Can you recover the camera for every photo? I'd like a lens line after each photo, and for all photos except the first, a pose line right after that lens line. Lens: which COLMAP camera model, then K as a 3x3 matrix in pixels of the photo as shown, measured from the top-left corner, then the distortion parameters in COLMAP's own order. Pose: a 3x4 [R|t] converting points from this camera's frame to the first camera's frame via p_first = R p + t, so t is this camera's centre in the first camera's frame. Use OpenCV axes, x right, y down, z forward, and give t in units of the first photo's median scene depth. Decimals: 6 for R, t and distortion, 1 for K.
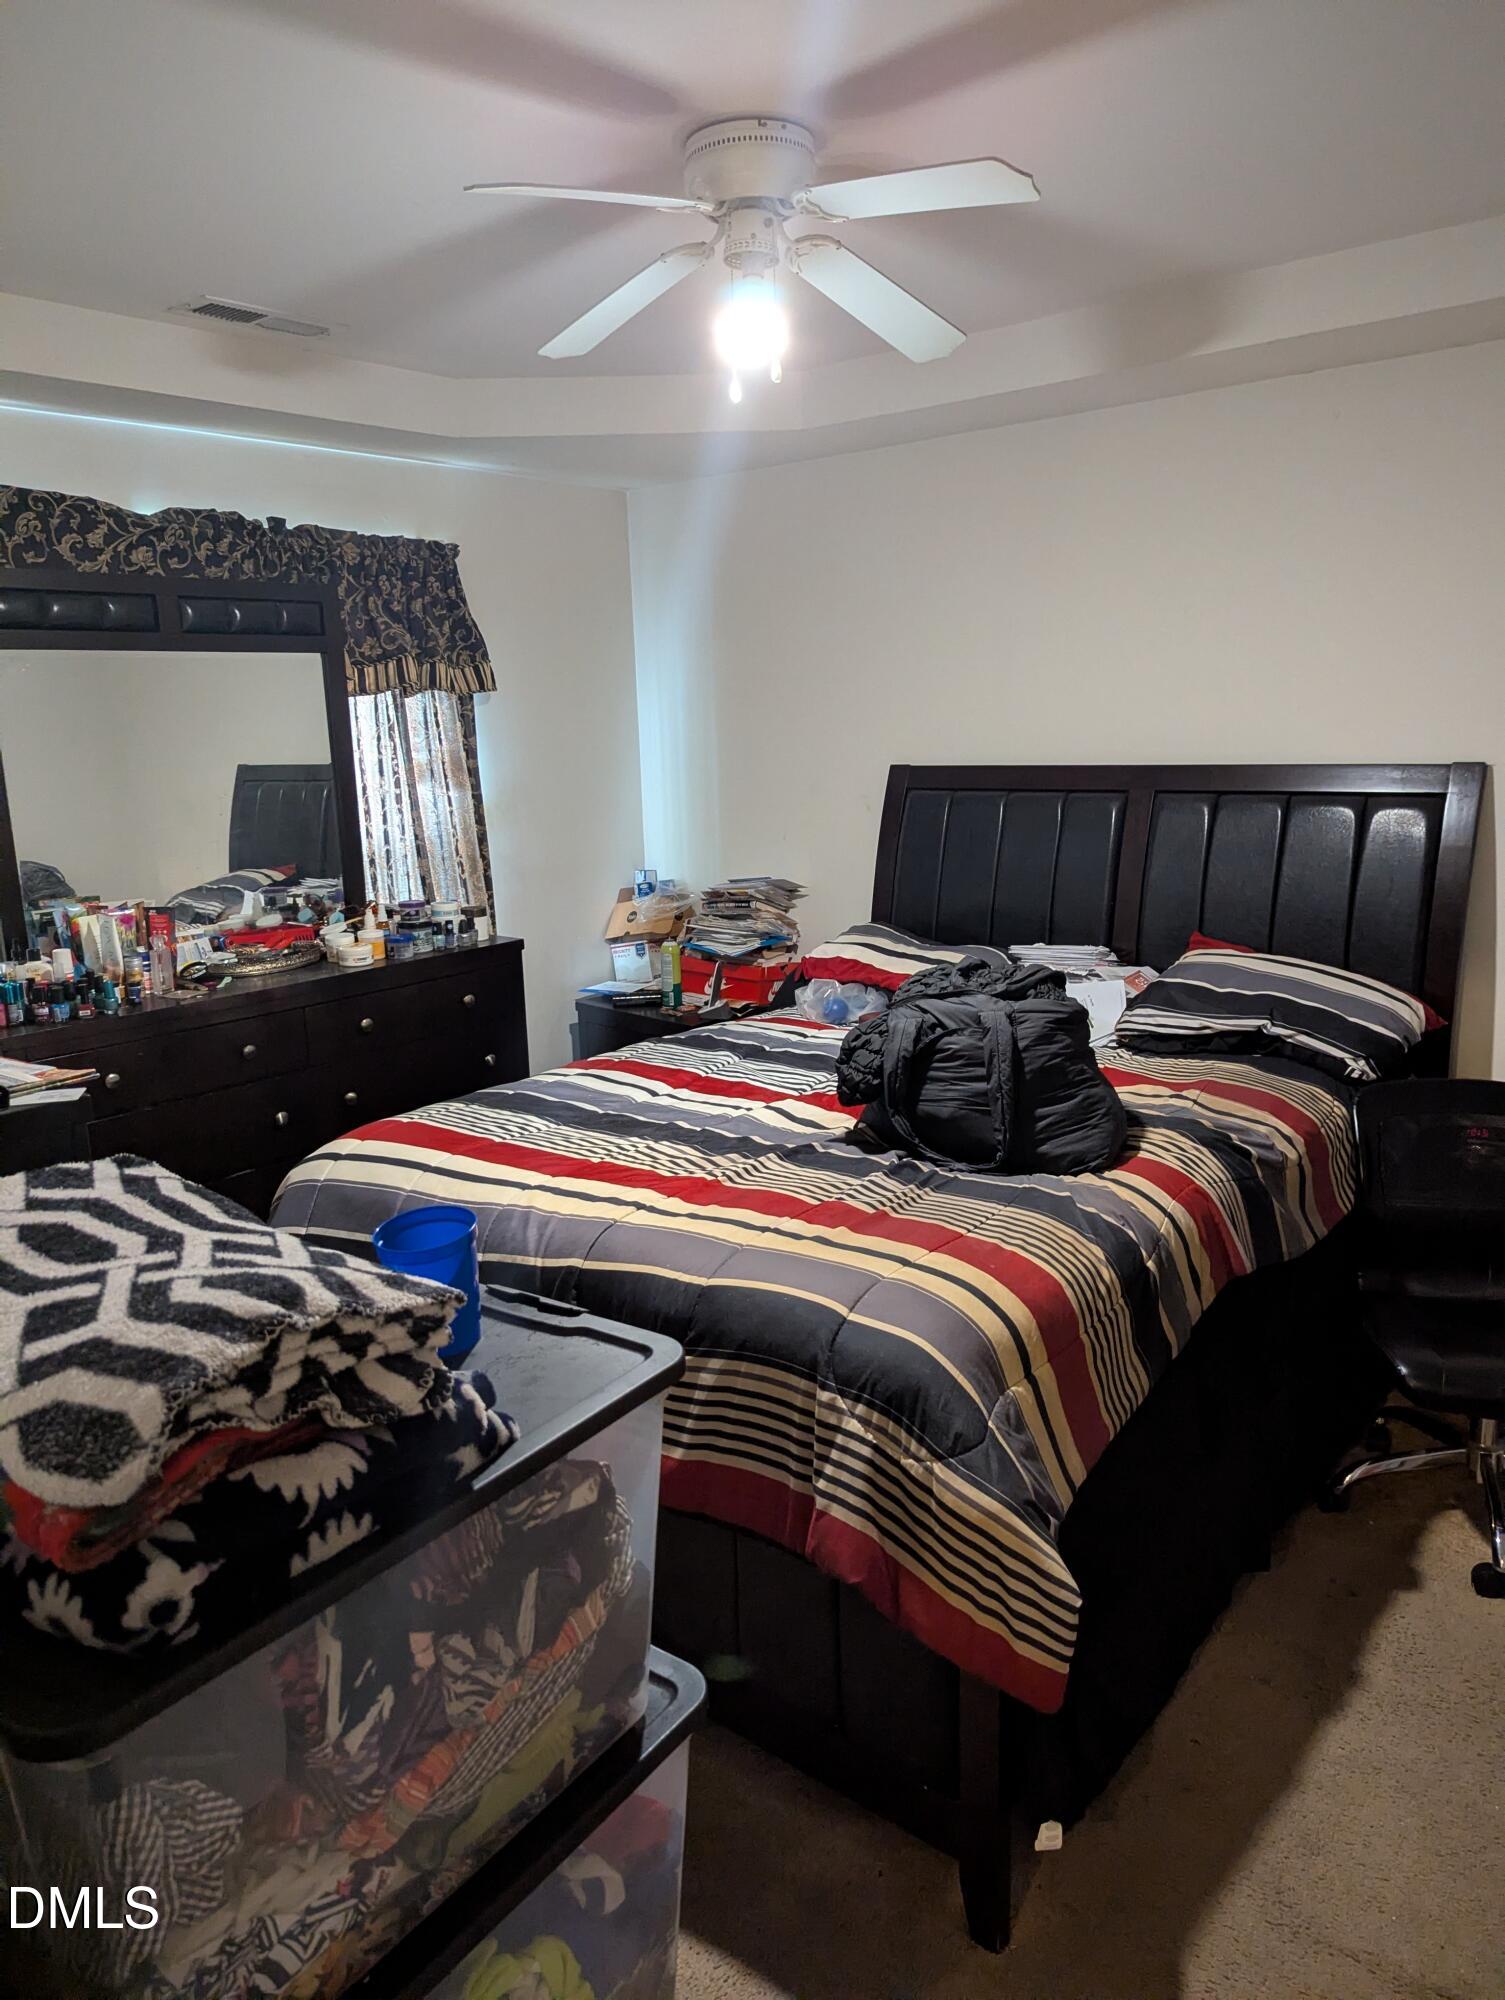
lens RADIAL K [[1413.0, 0, 737.8], [0, 1413.0, 1002.9], [0, 0, 1]] dist [0.068015, -0.066499]
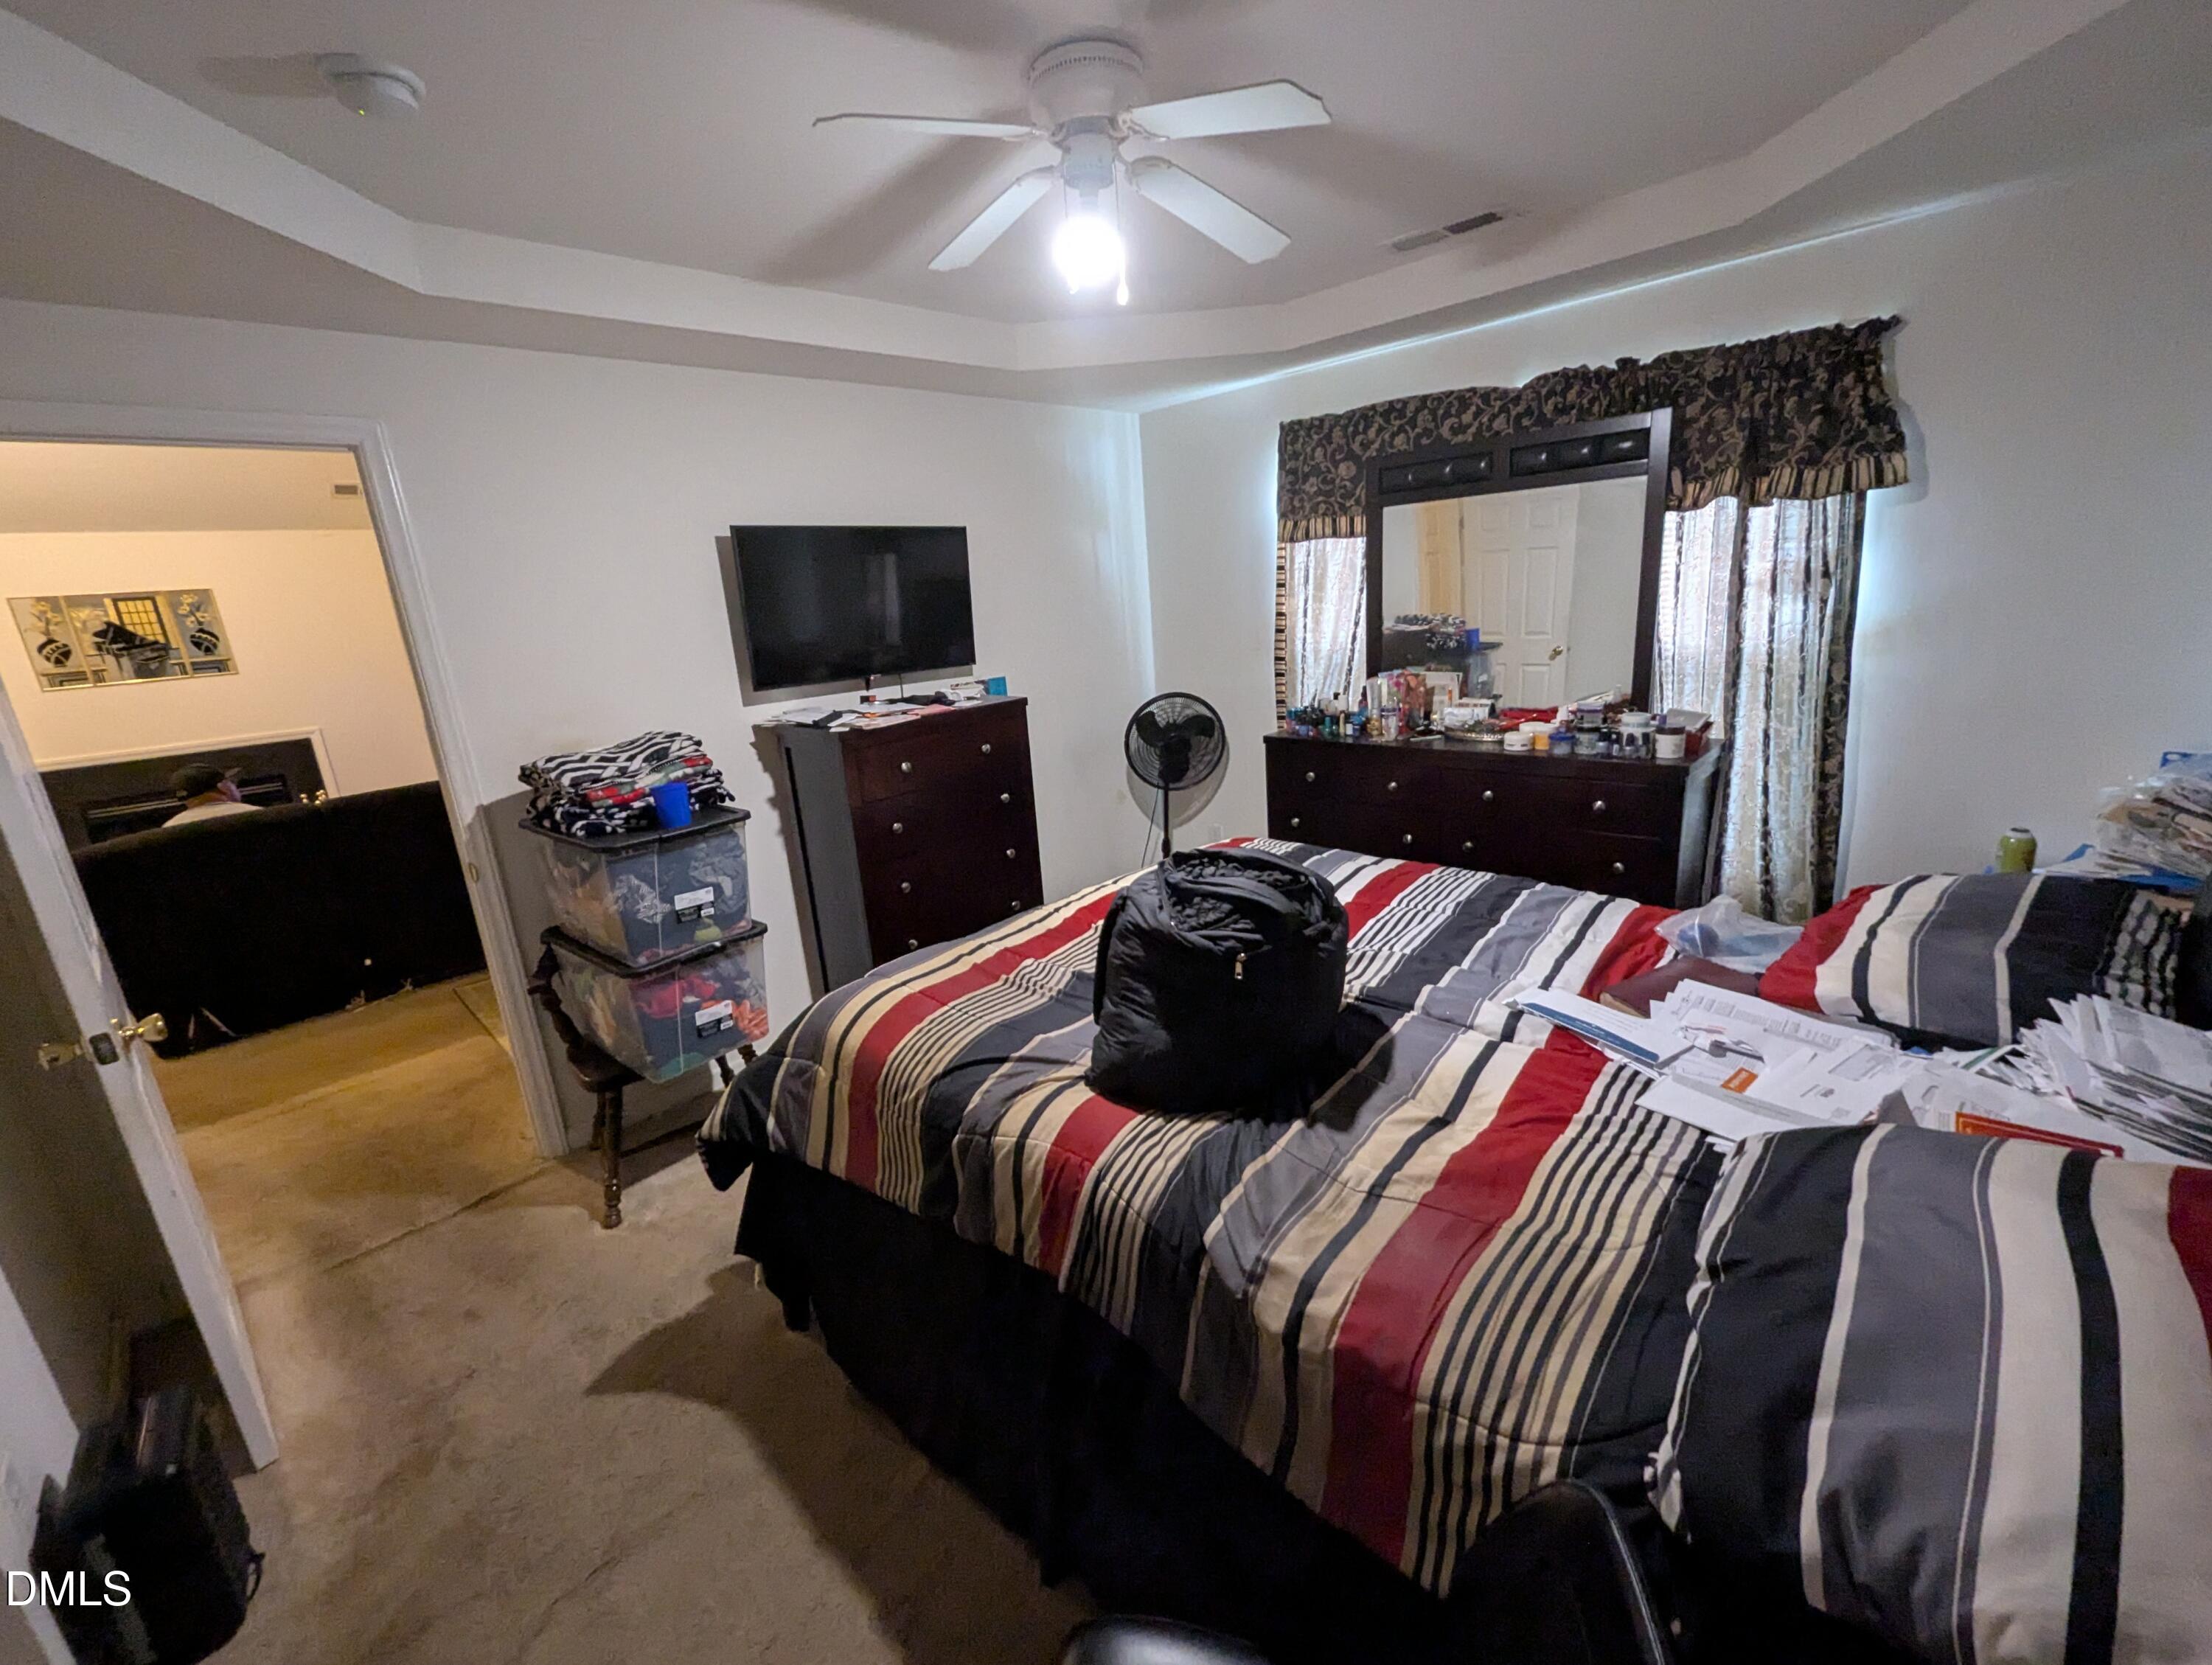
lens RADIAL K [[920.4, 0, 1112.4], [0, 920.4, 834.4], [0, 0, 1]] dist [0.007186, -0.003561]
pose [[-0.085582, 0.300370, -0.949976, 0.821209], [-0.133112, 0.941479, 0.309675, -0.240321], [0.987399, 0.152956, -0.040591, 1.062303]]
